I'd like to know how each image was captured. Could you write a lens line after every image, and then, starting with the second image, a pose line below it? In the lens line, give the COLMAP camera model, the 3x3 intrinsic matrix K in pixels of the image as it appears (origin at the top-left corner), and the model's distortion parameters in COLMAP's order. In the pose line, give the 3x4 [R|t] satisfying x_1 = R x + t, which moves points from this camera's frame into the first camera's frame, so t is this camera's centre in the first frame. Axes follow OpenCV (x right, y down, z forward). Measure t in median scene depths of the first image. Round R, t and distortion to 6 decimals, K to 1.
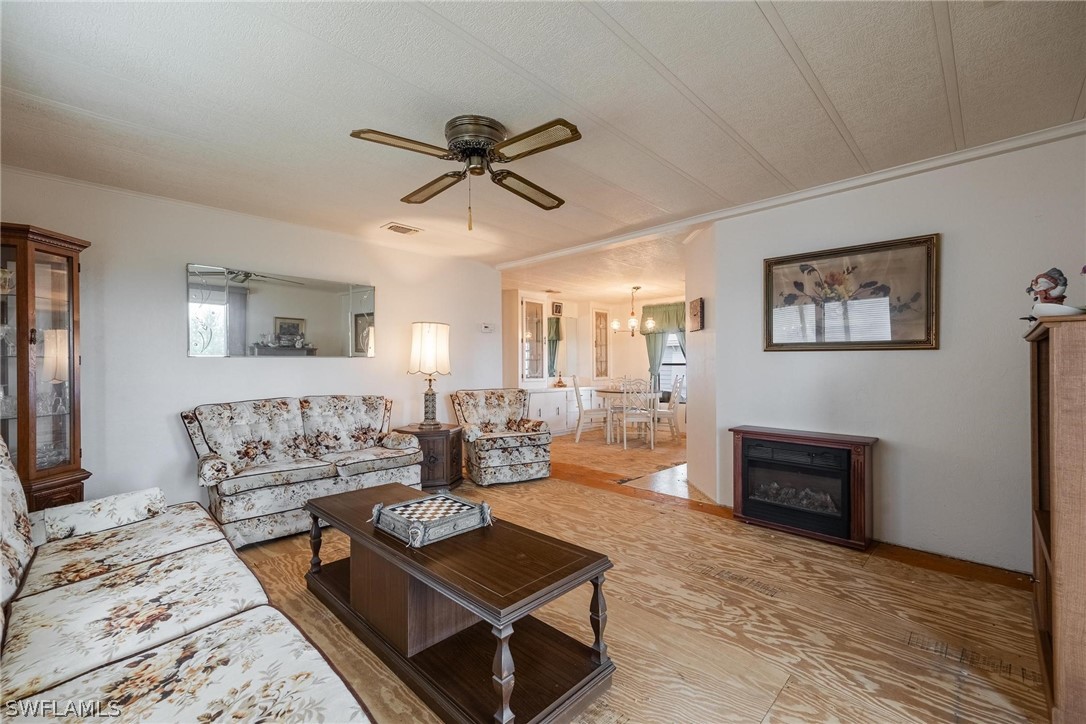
lens RADIAL K [[464.2, 0, 548.1], [0, 464.2, 363.5], [0, 0, 1]] dist [0.011431, -0.000042]
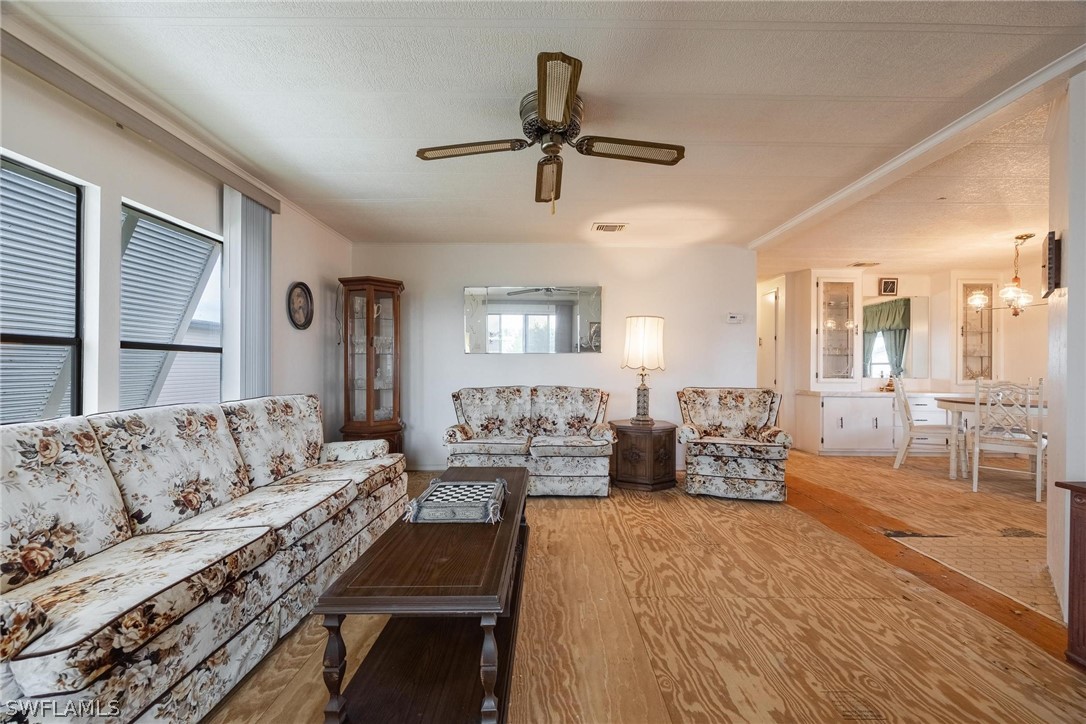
lens RADIAL K [[436.8, 0, 544.9], [0, 436.8, 367.8], [0, 0, 1]] dist [0.000007, -0.000024]
pose [[0.693091, 0.010827, -0.720769, 0.269315], [-0.001807, 0.999910, 0.013283, 0.008572], [0.720848, -0.007903, 0.693048, 0.211743]]
